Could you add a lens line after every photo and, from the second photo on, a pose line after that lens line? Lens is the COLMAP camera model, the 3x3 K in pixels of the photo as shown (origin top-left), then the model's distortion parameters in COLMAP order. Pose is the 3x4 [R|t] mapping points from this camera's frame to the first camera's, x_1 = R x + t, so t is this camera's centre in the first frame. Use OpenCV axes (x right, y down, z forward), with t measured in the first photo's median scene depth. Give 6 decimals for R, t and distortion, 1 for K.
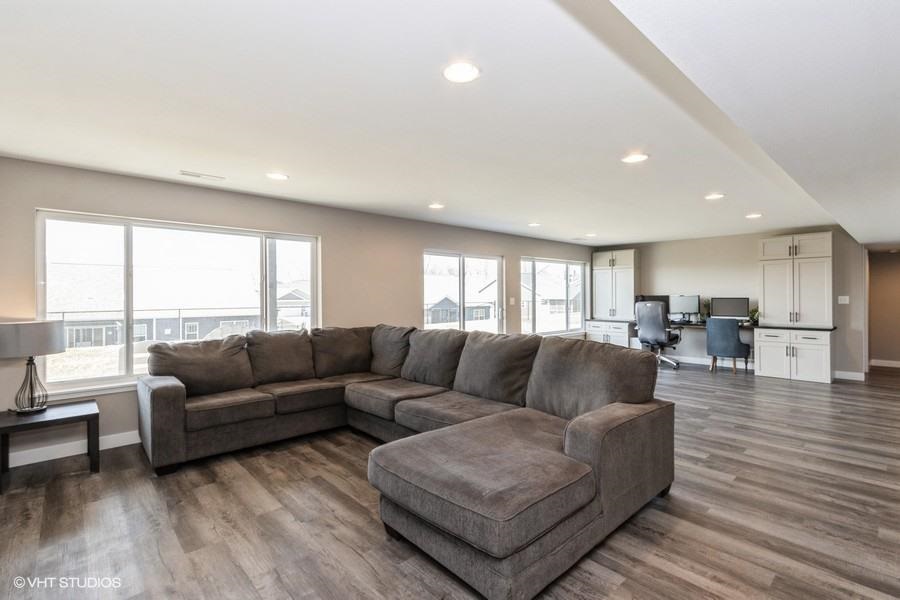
lens RADIAL K [[422.0, 0, 450.0], [0, 422.0, 300.0], [0, 0, 1]] dist [0.043728, 0.000188]
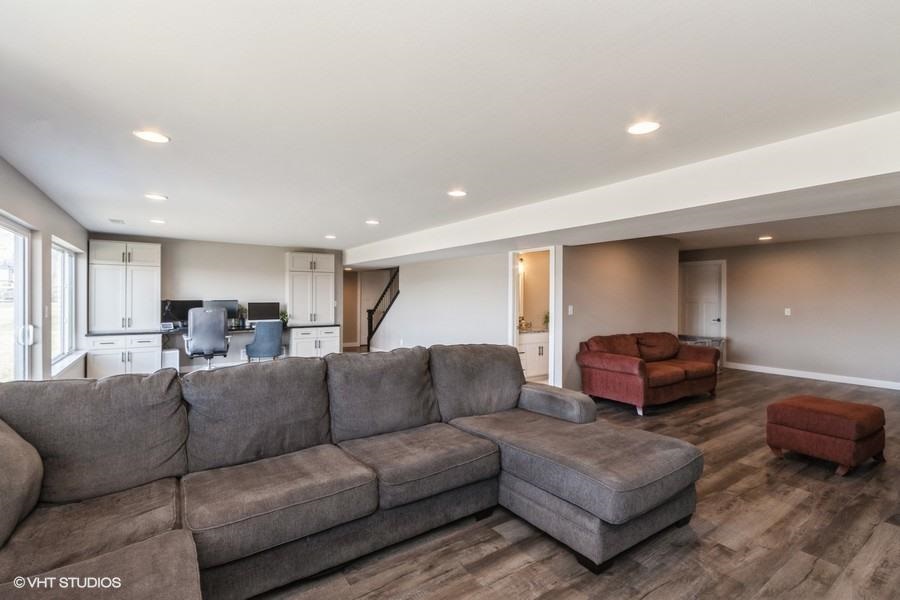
lens RADIAL K [[422.4, 0, 450.0], [0, 422.4, 300.0], [0, 0, 1]] dist [0.000365, -0.000040]
pose [[0.132200, 0.003491, 0.991217, -0.305381], [0.011060, 0.999926, -0.004997, -0.001499], [-0.991161, 0.011624, 0.132152, 0.349457]]
